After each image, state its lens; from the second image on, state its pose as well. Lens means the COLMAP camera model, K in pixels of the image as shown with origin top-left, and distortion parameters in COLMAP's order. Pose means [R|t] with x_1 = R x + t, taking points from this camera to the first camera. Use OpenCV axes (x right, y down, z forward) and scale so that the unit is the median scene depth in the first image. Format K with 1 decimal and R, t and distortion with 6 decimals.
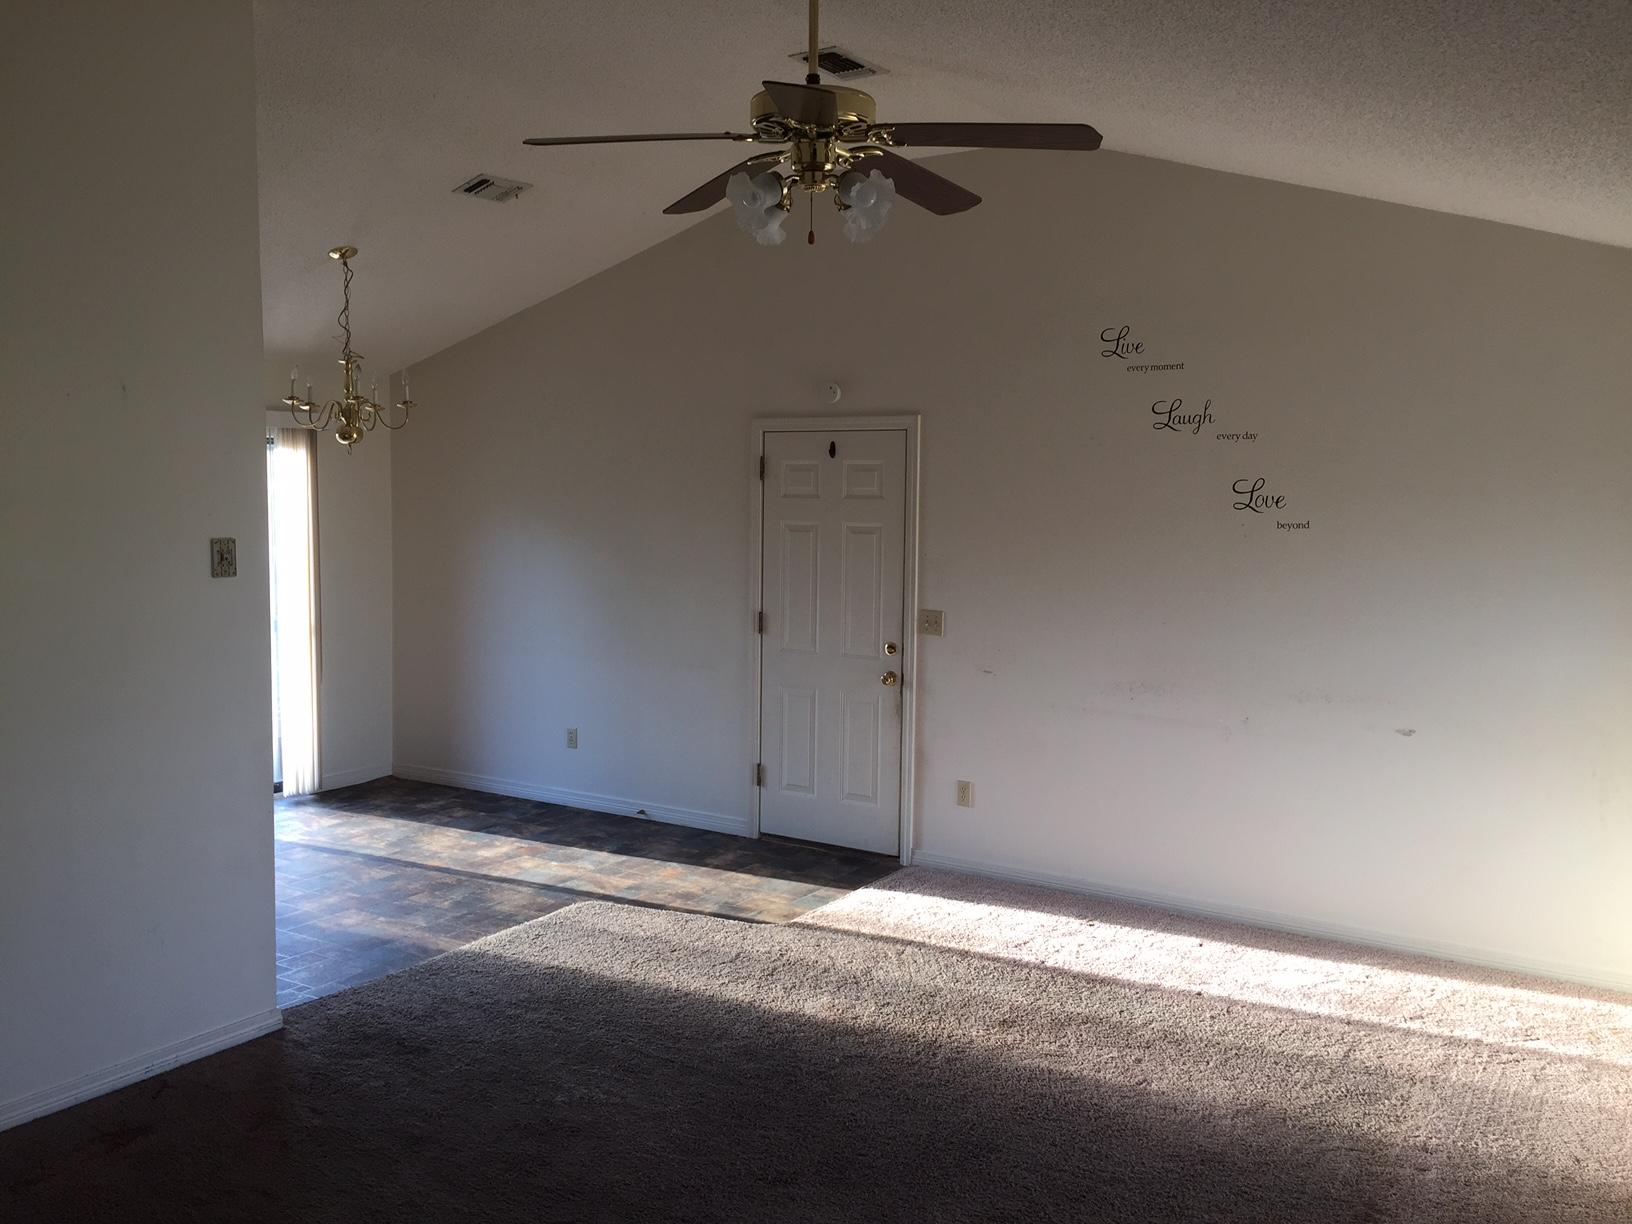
lens RADIAL K [[1390.7, 0, 816.0], [0, 1390.7, 612.0], [0, 0, 1]] dist [0.077252, -0.121508]
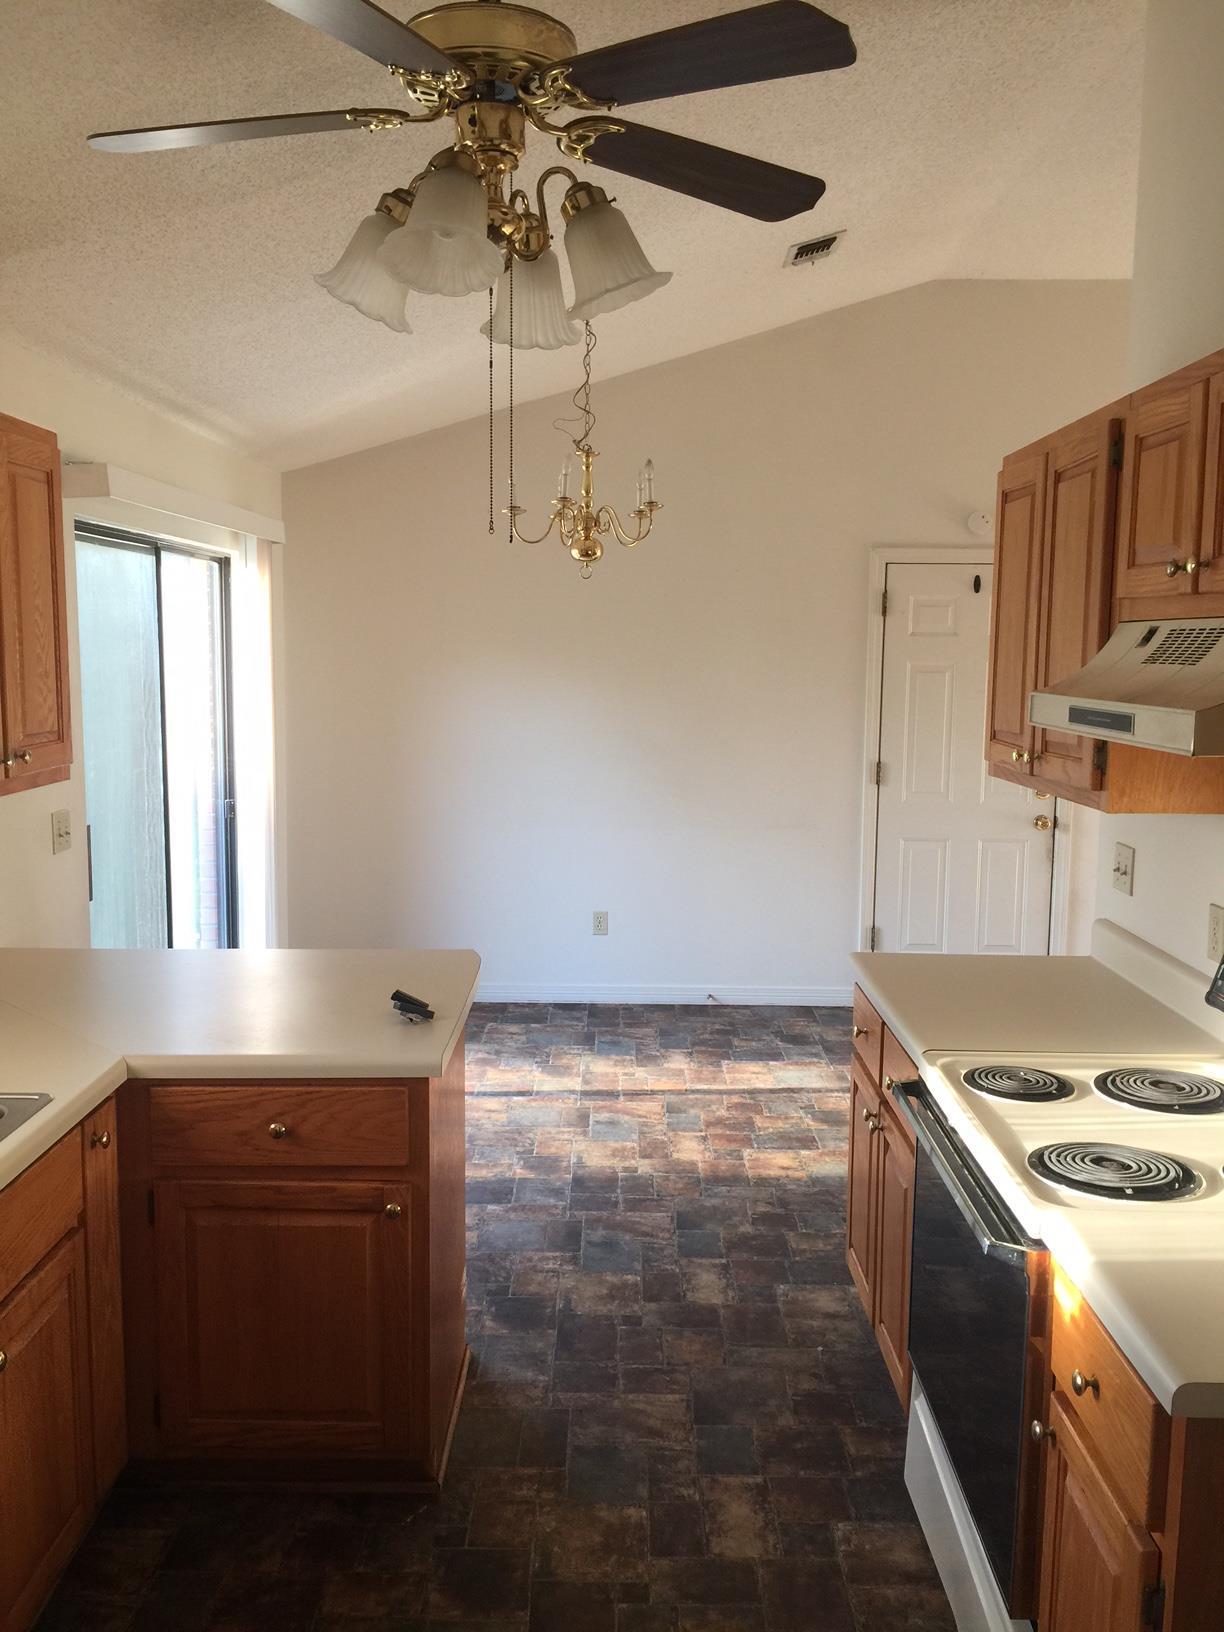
lens RADIAL K [[1390.7, 0, 612.0], [0, 1390.7, 816.0], [0, 0, 1]] dist [0.077252, -0.121508]
pose [[0.849705, -0.063623, 0.523406, -0.690899], [0.043945, 0.997785, 0.049945, -0.018215], [-0.525424, -0.019438, 0.850618, 0.319261]]
